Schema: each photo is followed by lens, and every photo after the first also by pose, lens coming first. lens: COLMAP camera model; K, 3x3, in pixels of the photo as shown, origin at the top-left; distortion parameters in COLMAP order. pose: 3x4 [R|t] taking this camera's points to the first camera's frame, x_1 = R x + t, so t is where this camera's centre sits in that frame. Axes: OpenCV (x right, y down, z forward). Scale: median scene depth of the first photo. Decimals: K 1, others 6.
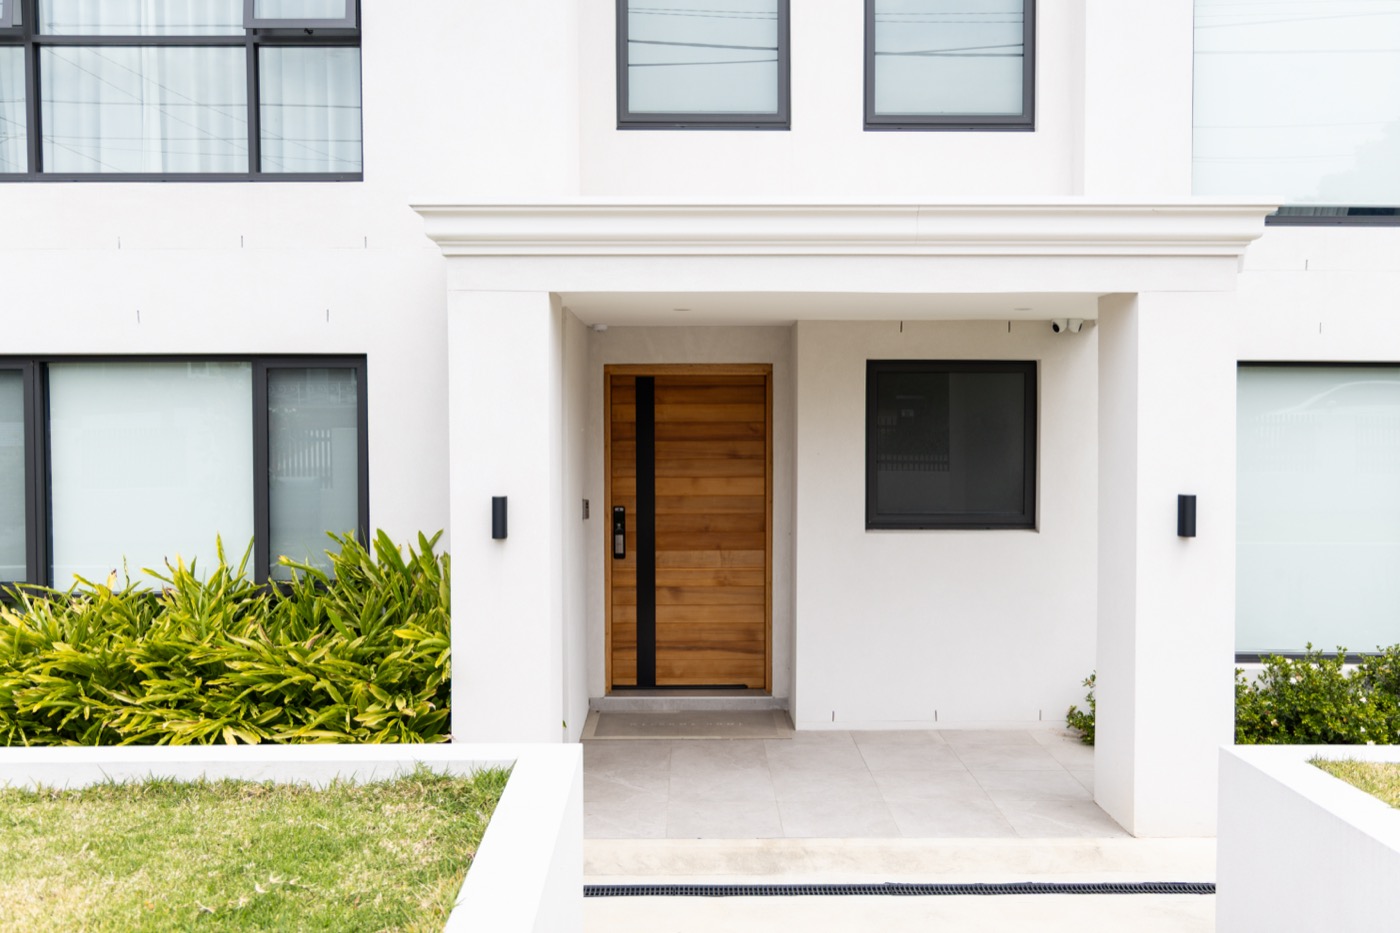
lens RADIAL K [[1272.0, 0, 708.6], [0, 1272.0, 464.6], [0, 0, 1]] dist [0.013296, 0.008981]
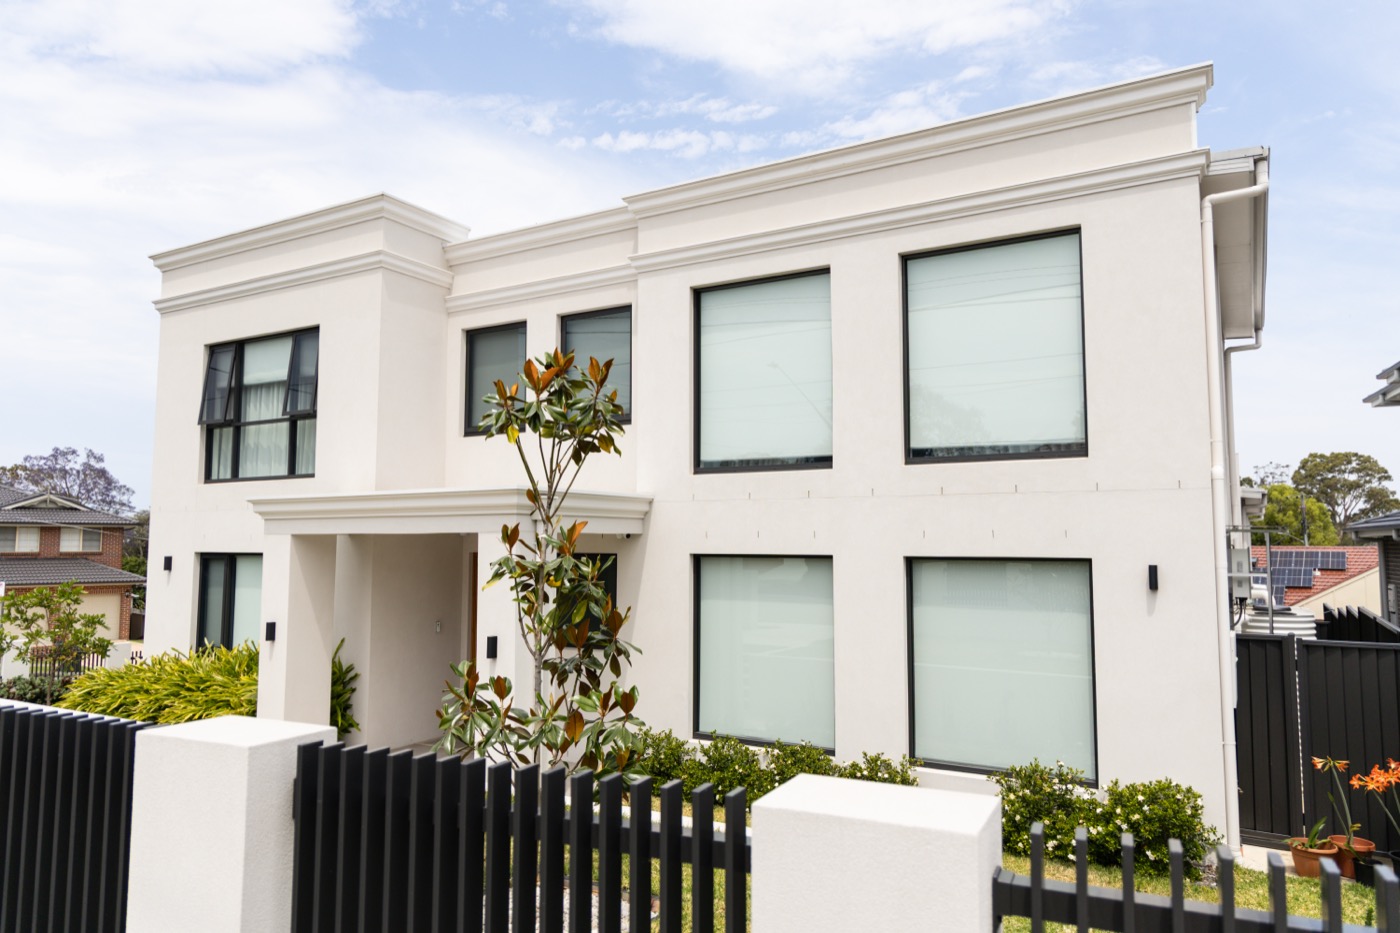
lens RADIAL K [[945.7, 0, 704.6], [0, 945.7, 457.9], [0, 0, 1]] dist [0.011698, -0.005809]
pose [[0.848407, -0.045065, -0.527423, 1.166804], [-0.020885, 0.992744, -0.118420, -0.068152], [0.528933, 0.111483, 0.841309, -0.057362]]
